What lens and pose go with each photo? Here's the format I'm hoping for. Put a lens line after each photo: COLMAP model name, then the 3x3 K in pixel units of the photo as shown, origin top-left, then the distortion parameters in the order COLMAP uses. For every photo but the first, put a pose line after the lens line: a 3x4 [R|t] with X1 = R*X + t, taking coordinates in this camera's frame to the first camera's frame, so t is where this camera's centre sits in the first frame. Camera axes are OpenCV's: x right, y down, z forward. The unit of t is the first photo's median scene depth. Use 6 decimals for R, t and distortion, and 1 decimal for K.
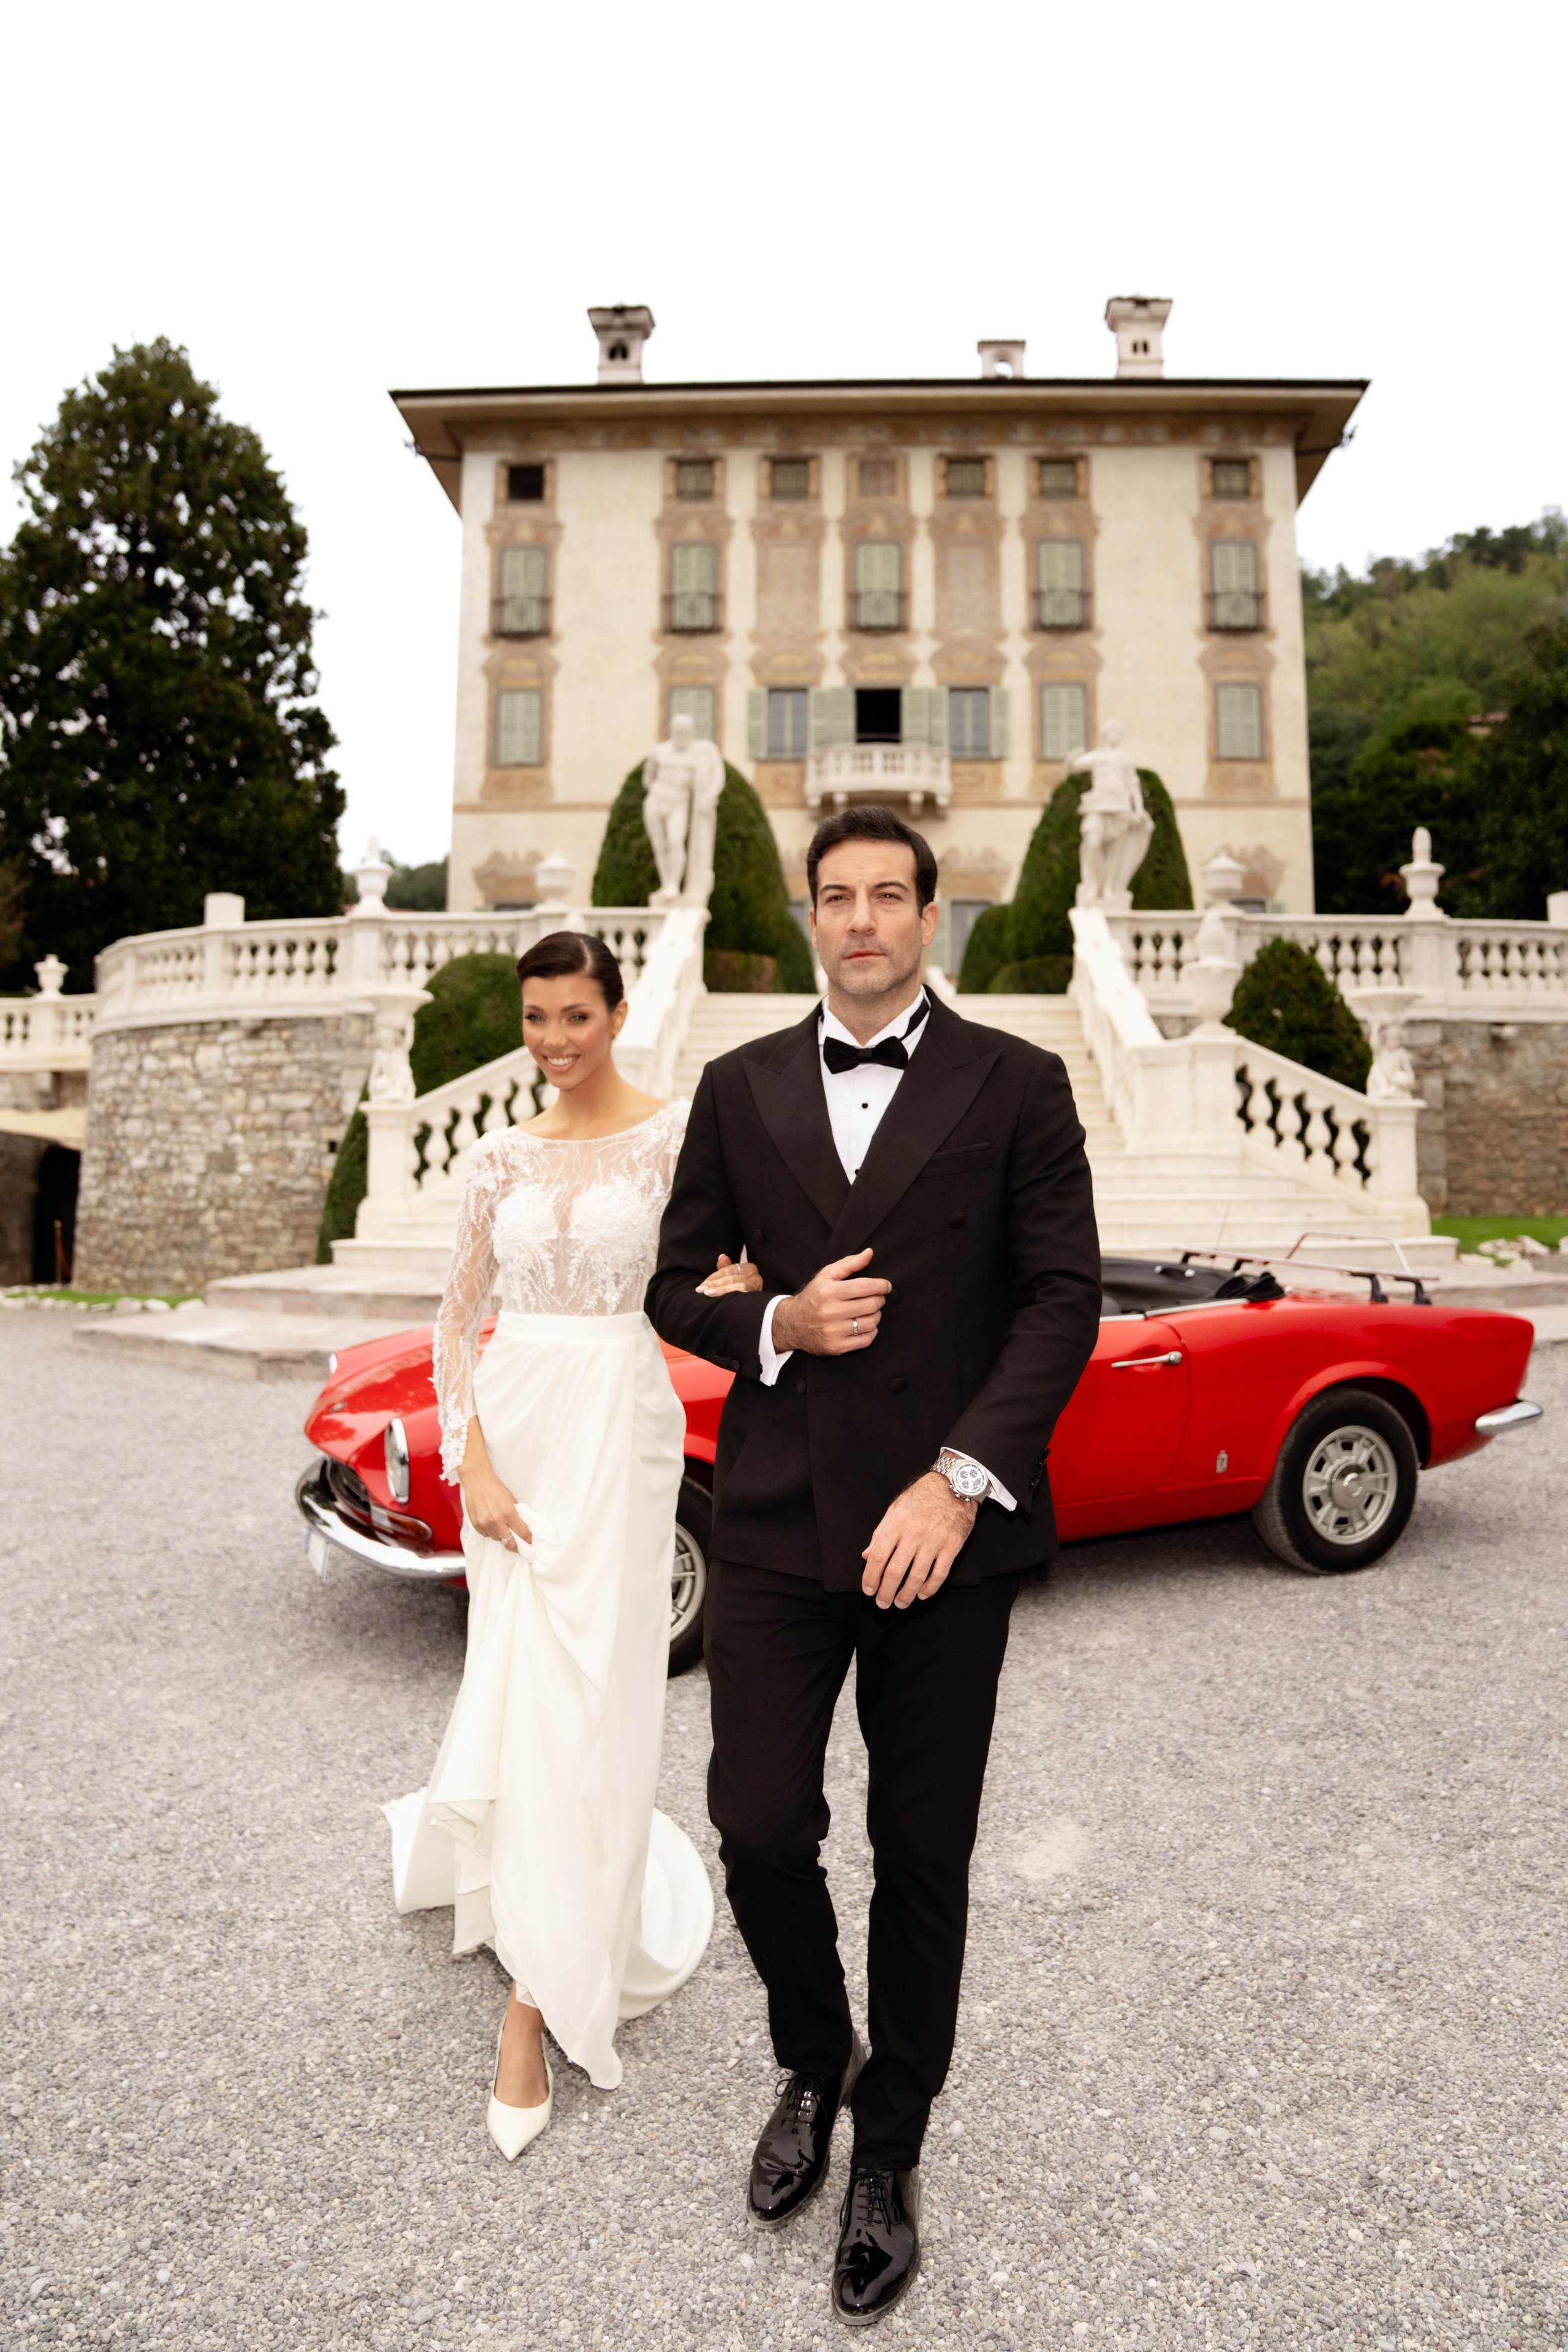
lens RADIAL K [[1754.3, 0, 829.1], [0, 1754.3, 1072.8], [0, 0, 1]] dist [-0.146470, 0.122112]
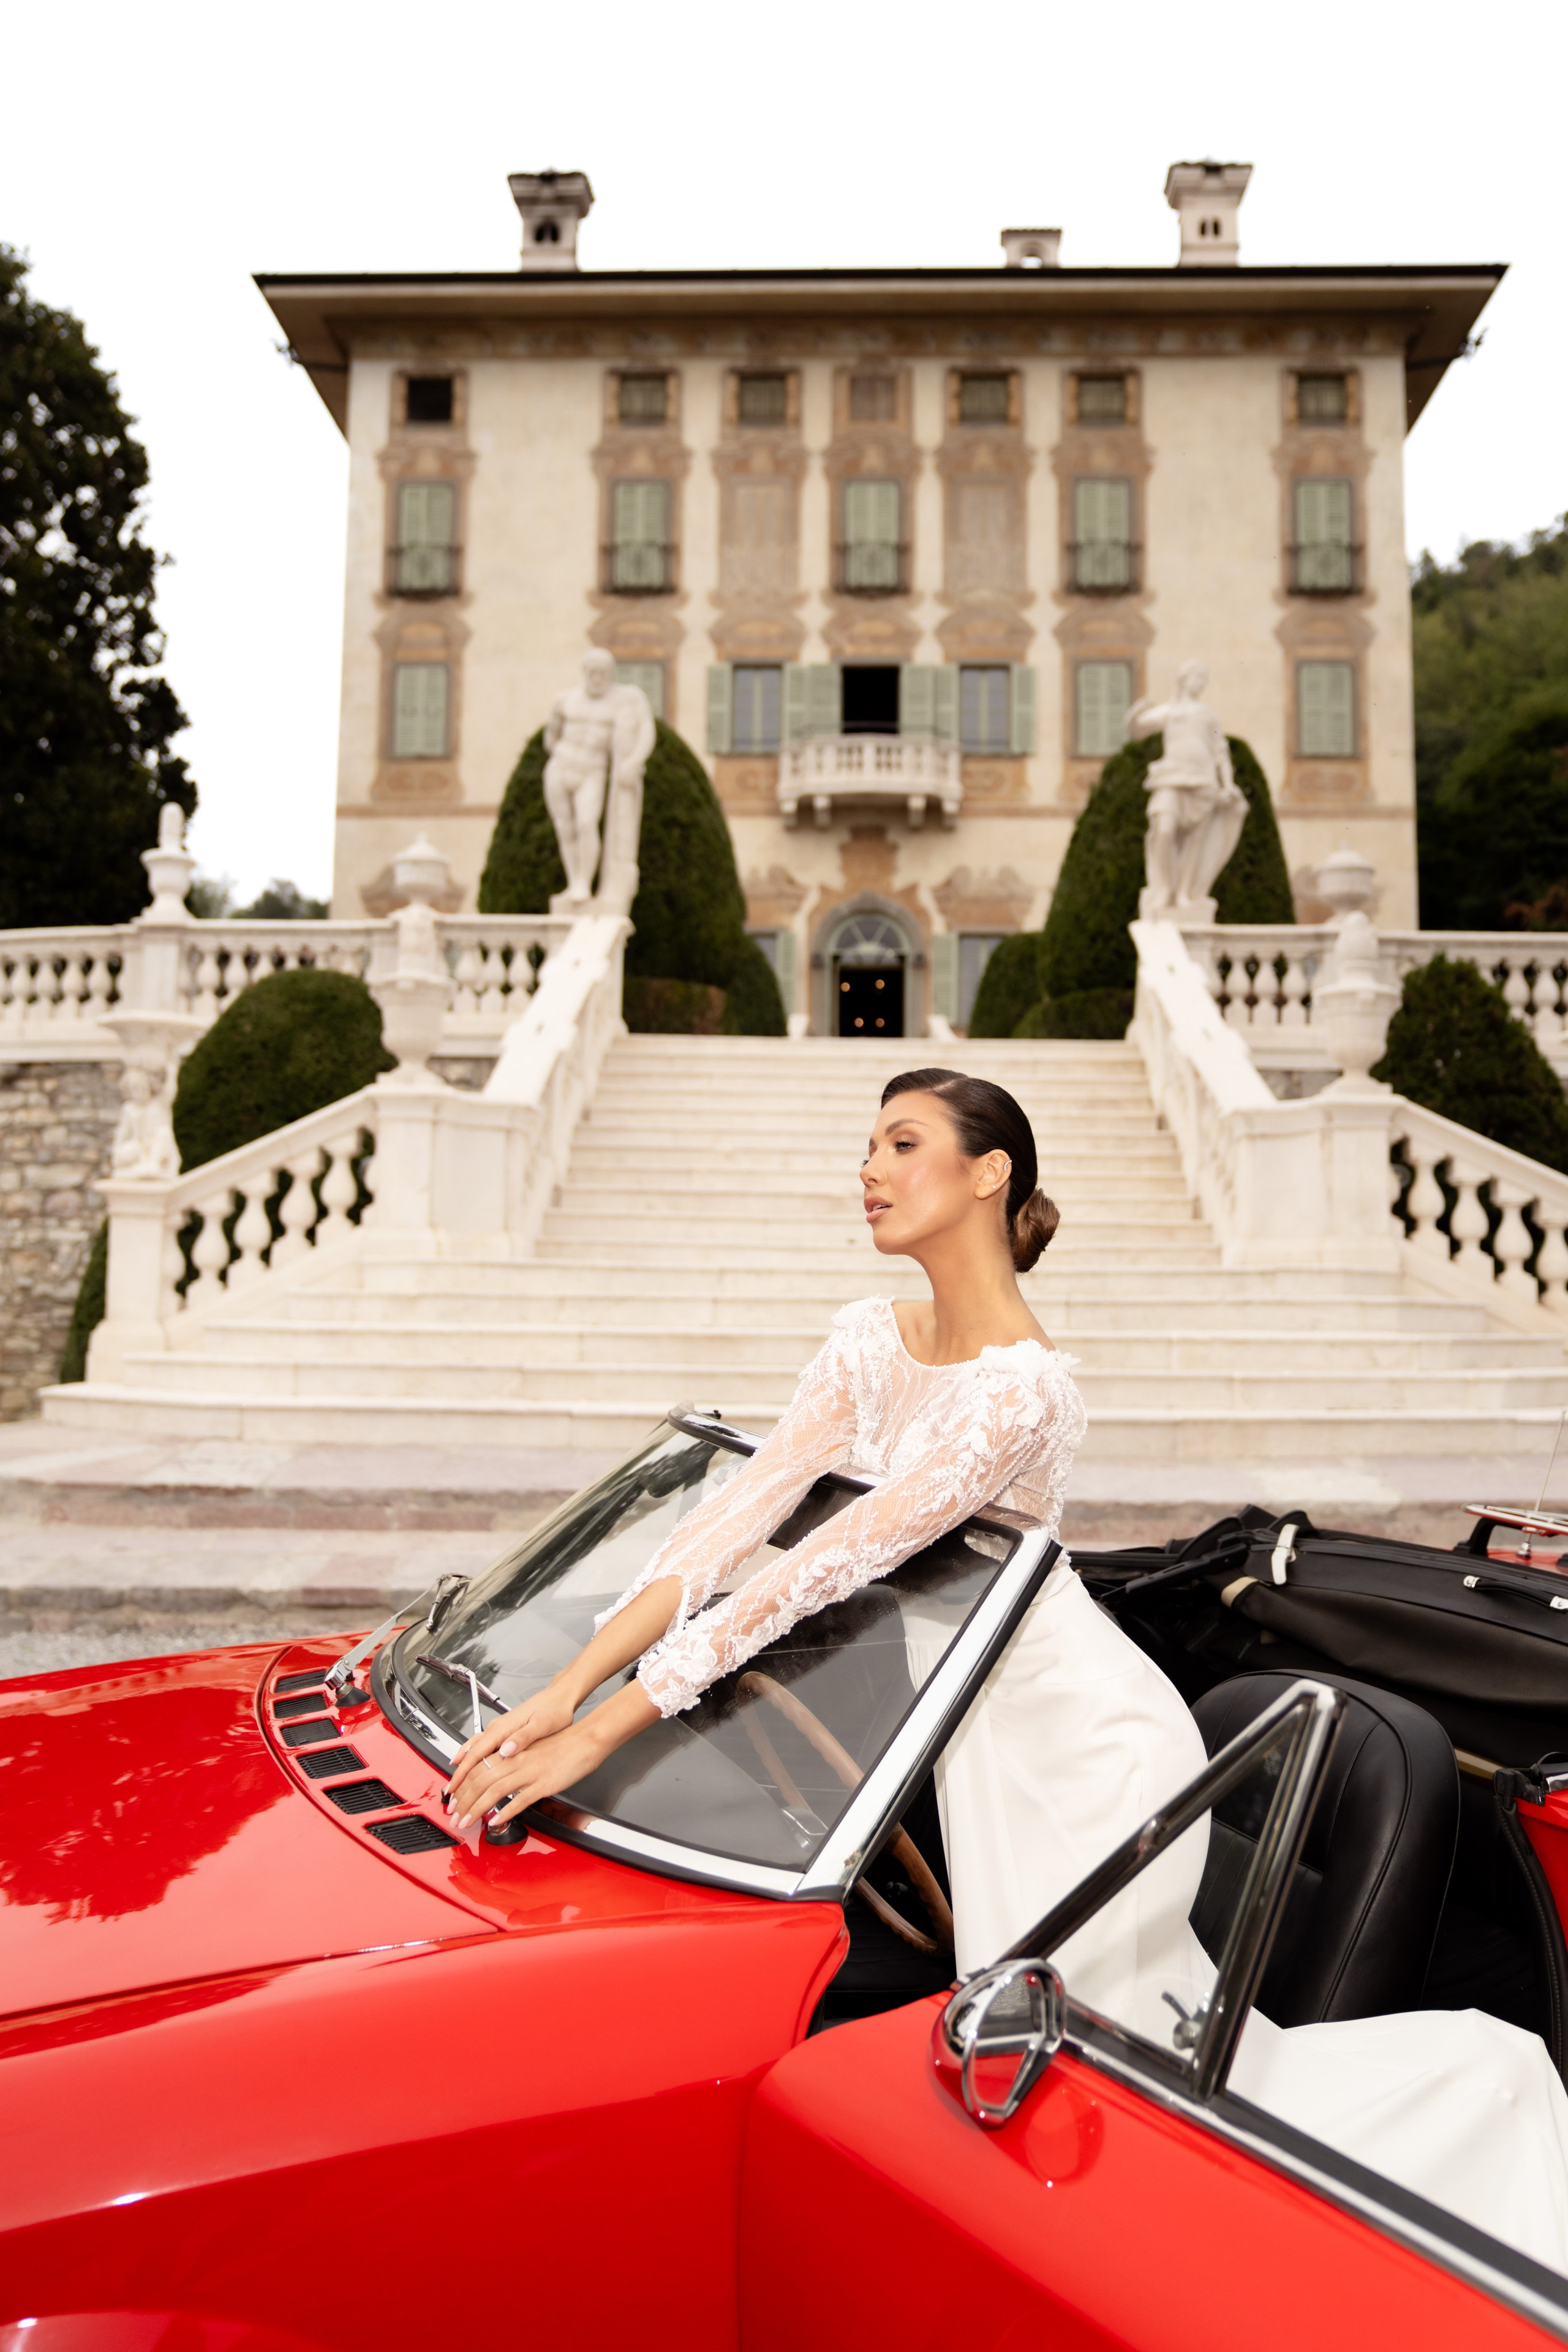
lens RADIAL K [[2062.2, 0, 793.3], [0, 2062.2, 1152.0], [0, 0, 1]] dist [-0.082532, 0.175950]
pose [[0.999917, 0.010062, -0.008040, 0.004382], [-0.010049, 0.999948, 0.001646, 0.001170], [0.008056, -0.001565, 0.999966, 0.105651]]
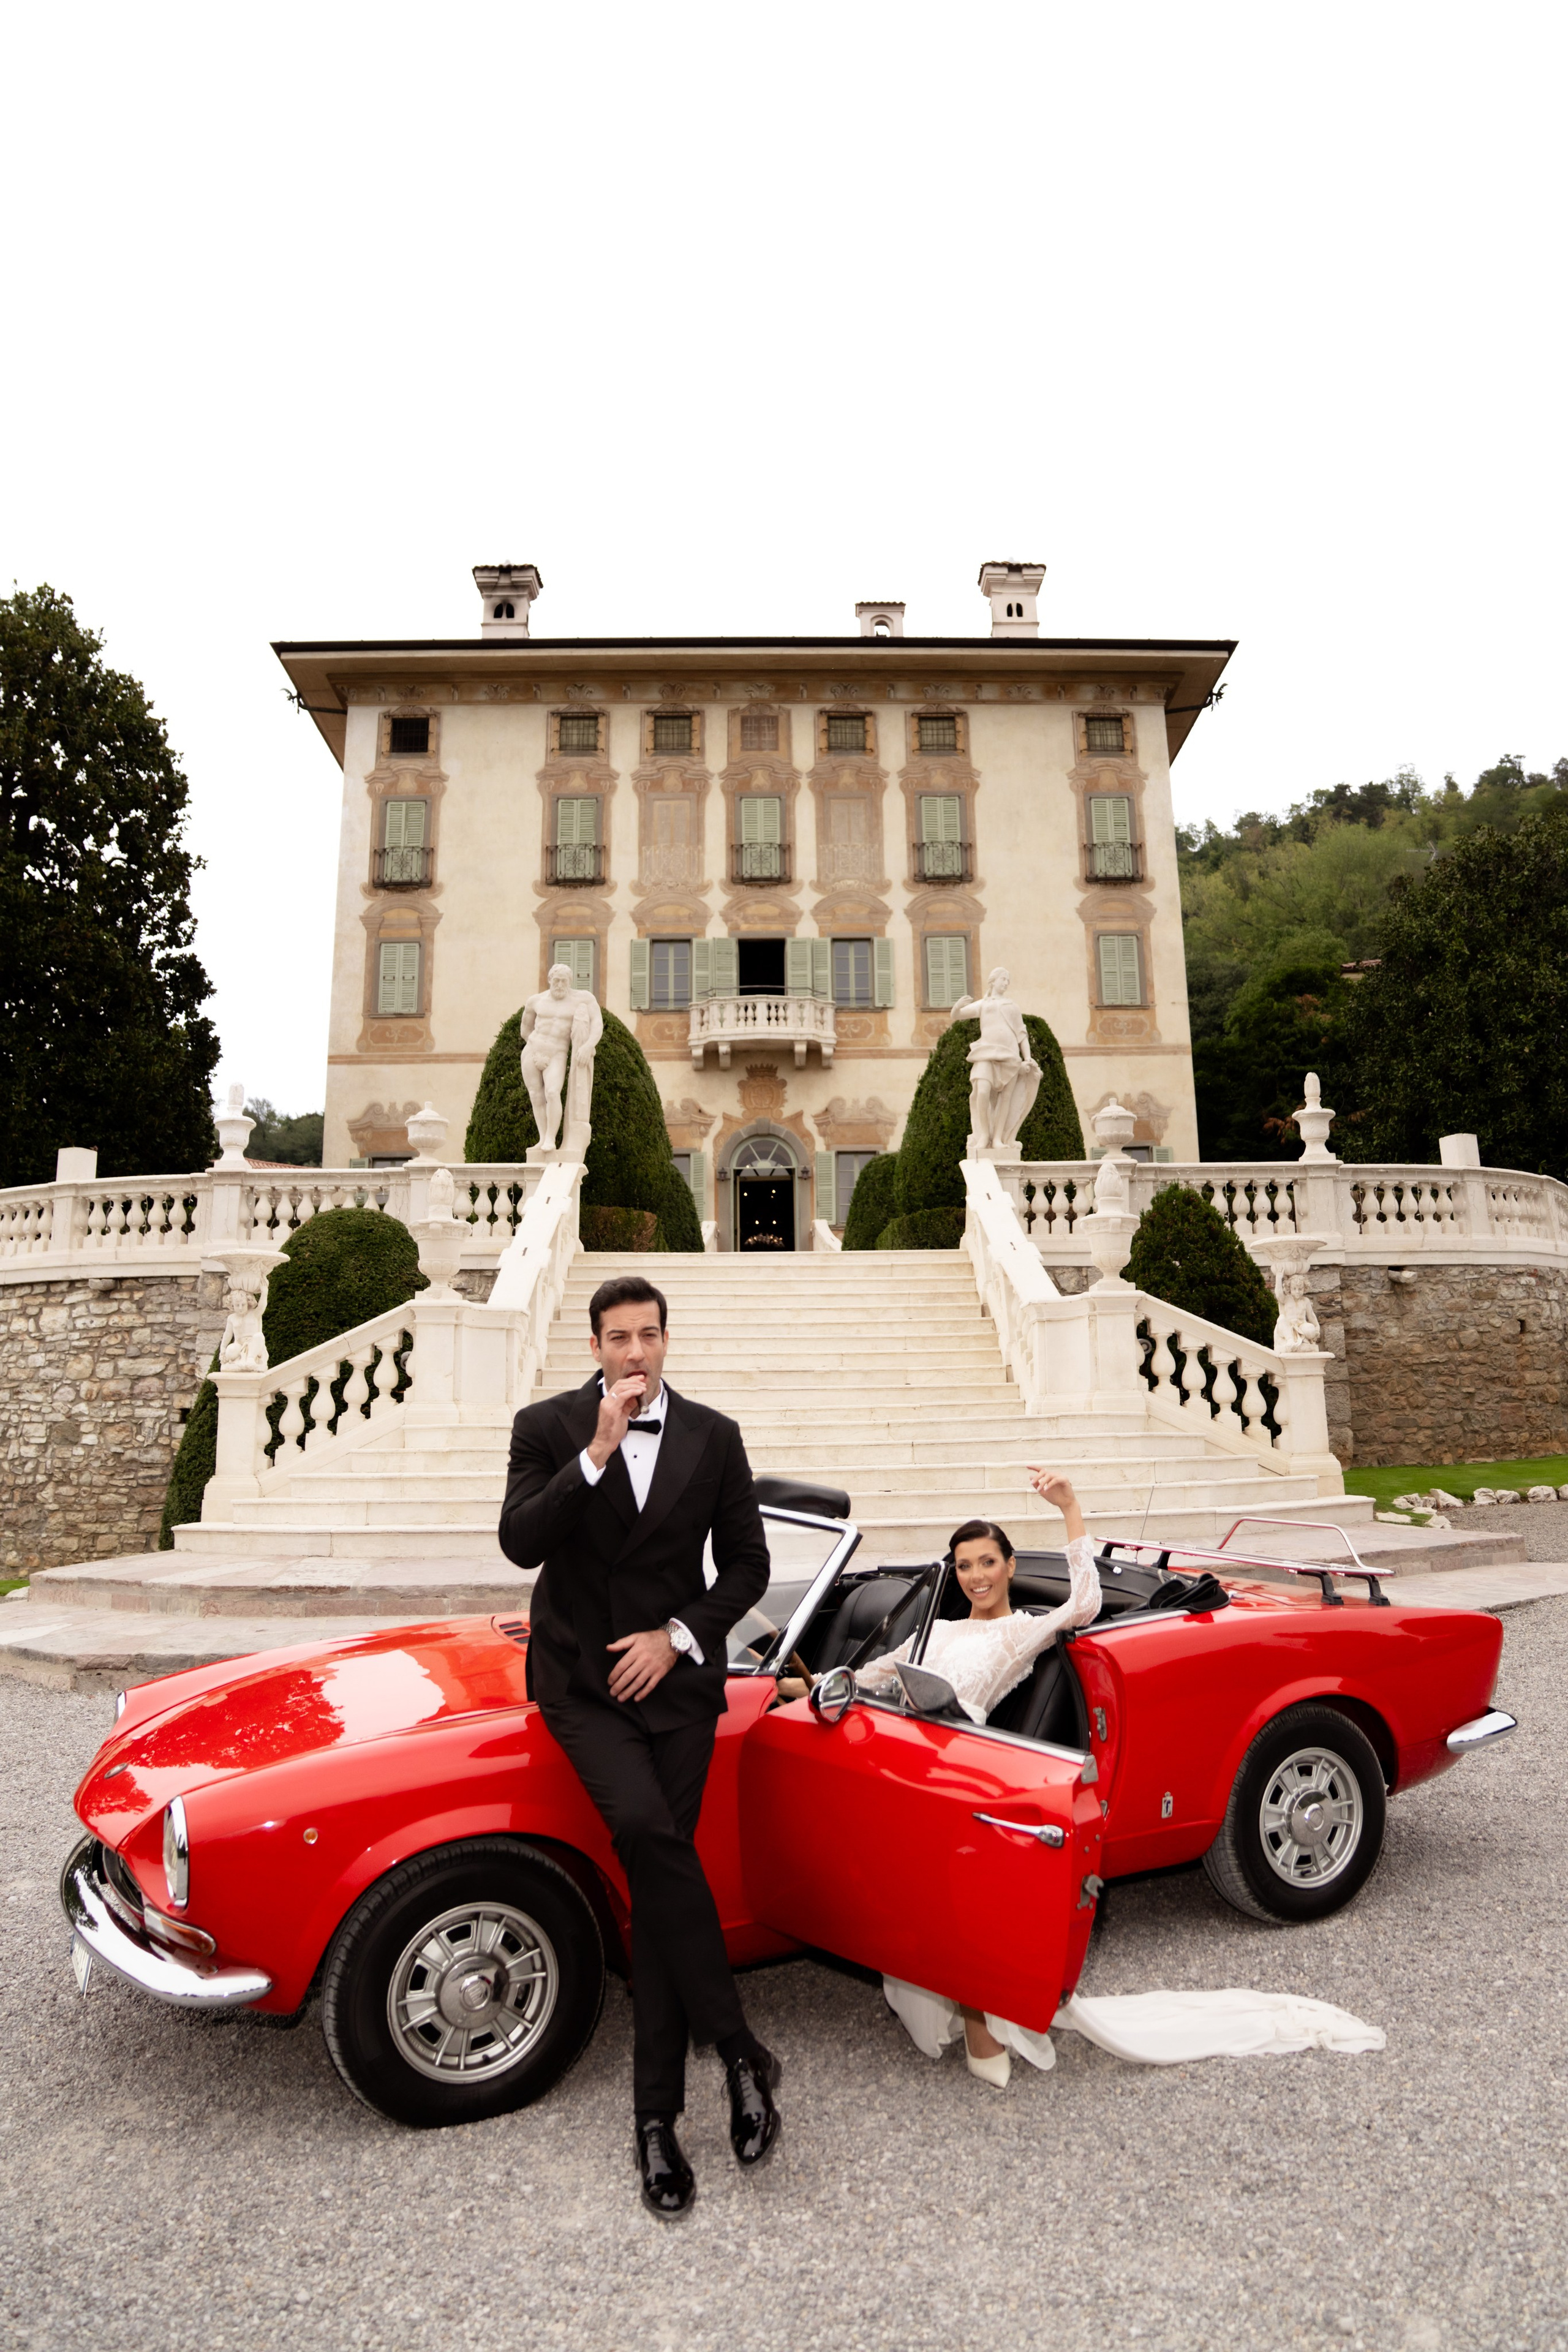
lens RADIAL K [[1756.6, 0, 851.2], [0, 1756.6, 1070.9], [0, 0, 1]] dist [-0.143443, 0.116434]
pose [[0.996944, -0.004851, 0.077964, 0.000985], [0.015943, 0.989697, -0.142286, -0.002962], [-0.076471, 0.143094, 0.986750, 0.021915]]
